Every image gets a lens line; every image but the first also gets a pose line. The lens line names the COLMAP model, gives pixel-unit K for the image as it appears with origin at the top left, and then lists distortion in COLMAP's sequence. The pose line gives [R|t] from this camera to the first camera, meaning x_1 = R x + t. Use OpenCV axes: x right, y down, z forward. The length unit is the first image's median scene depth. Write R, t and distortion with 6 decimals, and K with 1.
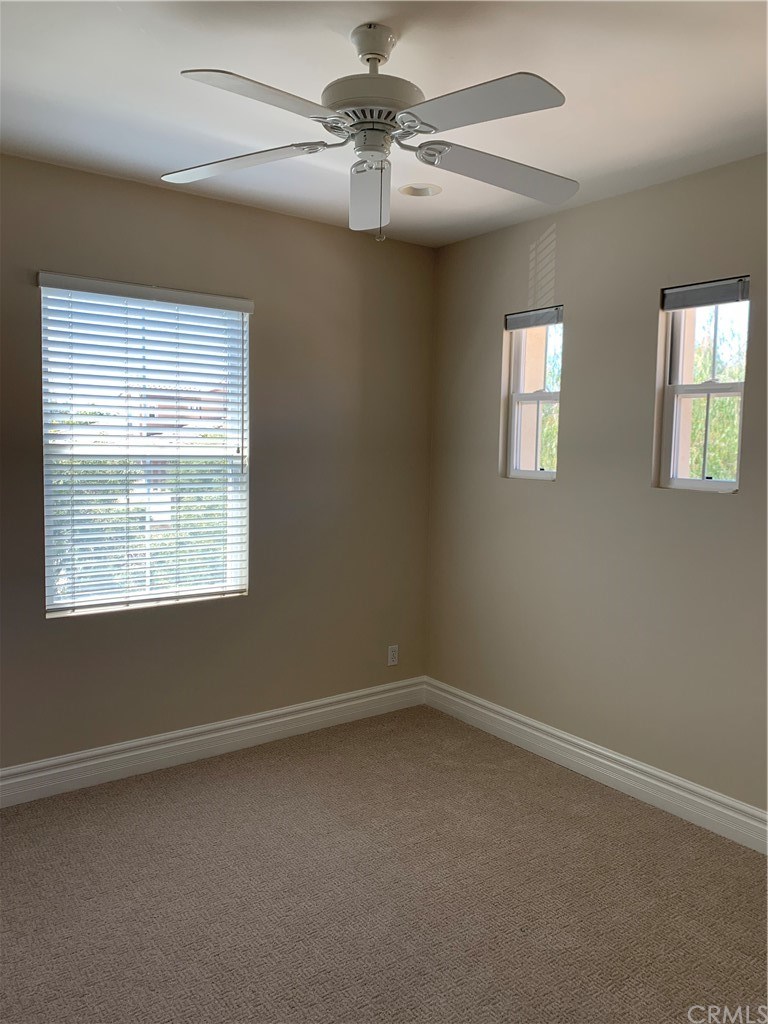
lens RADIAL K [[777.5, 0, 384.6], [0, 777.5, 511.6], [0, 0, 1]] dist [0.028110, -0.012631]
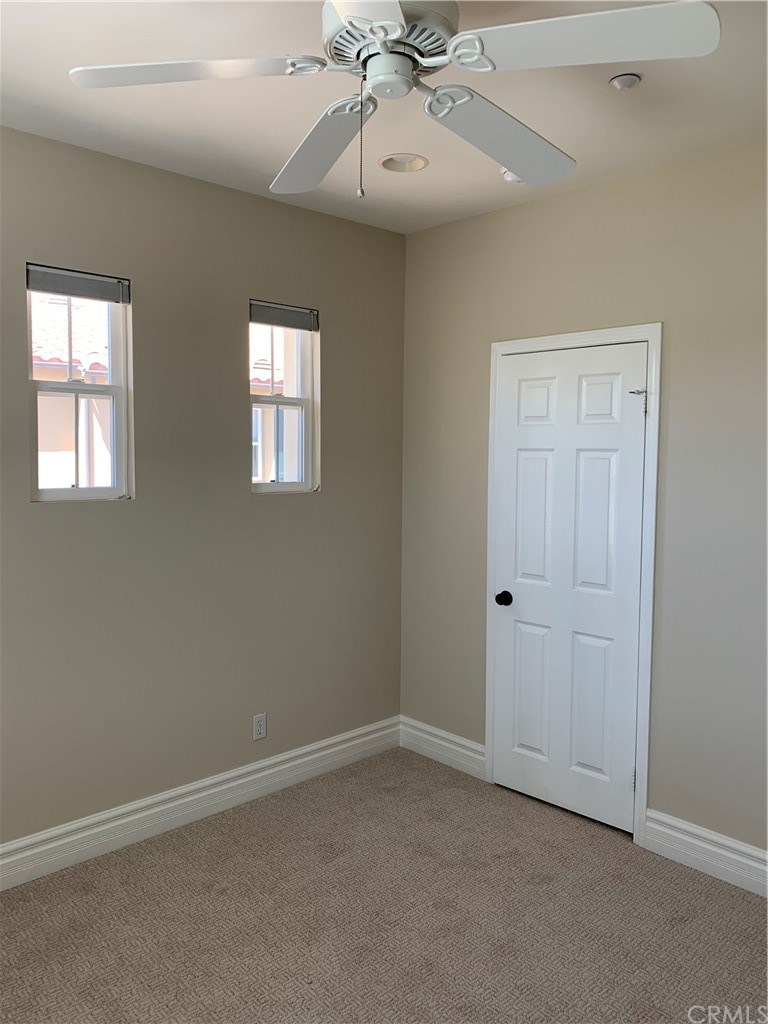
lens RADIAL K [[777.5, 0, 384.6], [0, 777.5, 510.6], [0, 0, 1]] dist [0.028110, -0.012631]
pose [[-0.113505, -0.095941, 0.988894, -0.579103], [0.080668, 0.991151, 0.105419, -0.088534], [-0.990257, 0.091738, -0.104761, 0.801965]]
